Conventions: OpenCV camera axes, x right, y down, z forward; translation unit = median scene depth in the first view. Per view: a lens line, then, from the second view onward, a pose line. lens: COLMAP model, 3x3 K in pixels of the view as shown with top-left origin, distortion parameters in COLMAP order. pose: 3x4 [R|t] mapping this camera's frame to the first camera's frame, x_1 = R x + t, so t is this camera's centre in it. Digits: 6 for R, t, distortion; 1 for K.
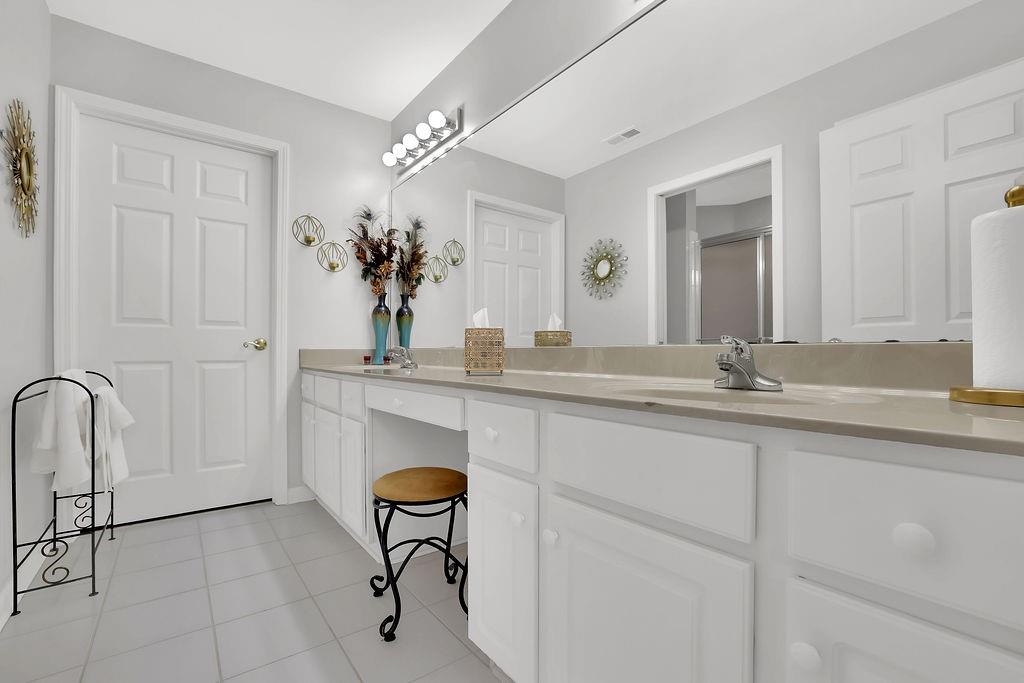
lens RADIAL K [[465.4, 0, 510.4], [0, 465.4, 338.1], [0, 0, 1]] dist [-0.018552, 0.000318]
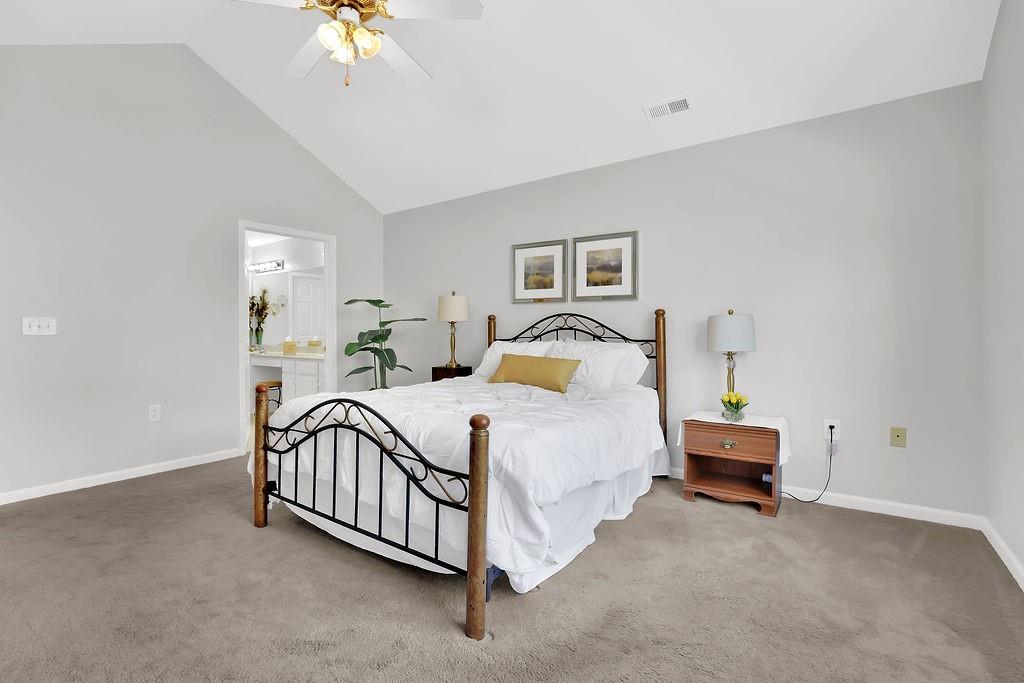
lens RADIAL K [[465.4, 0, 510.4], [0, 465.4, 338.1], [0, 0, 1]] dist [-0.018552, 0.000318]
pose [[0.950420, -0.001440, 0.310966, 0.260032], [-0.010514, 0.999269, 0.036760, -0.113535], [-0.310792, -0.038207, 0.949710, -1.667991]]
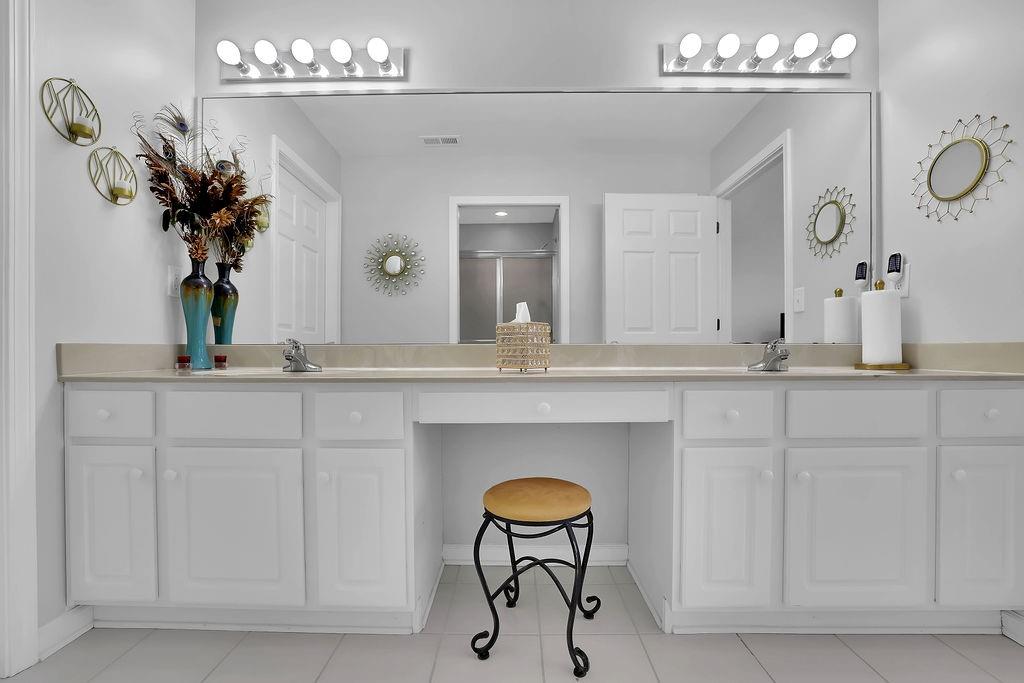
lens RADIAL K [[457.7, 0, 491.0], [0, 457.7, 344.9], [0, 0, 1]] dist [-0.016930, 0.011702]
pose [[0.617017, 0.011150, 0.786871, -0.517296], [-0.020785, 0.999782, 0.002132, 0.014346], [-0.786675, -0.017670, 0.617114, 0.303416]]
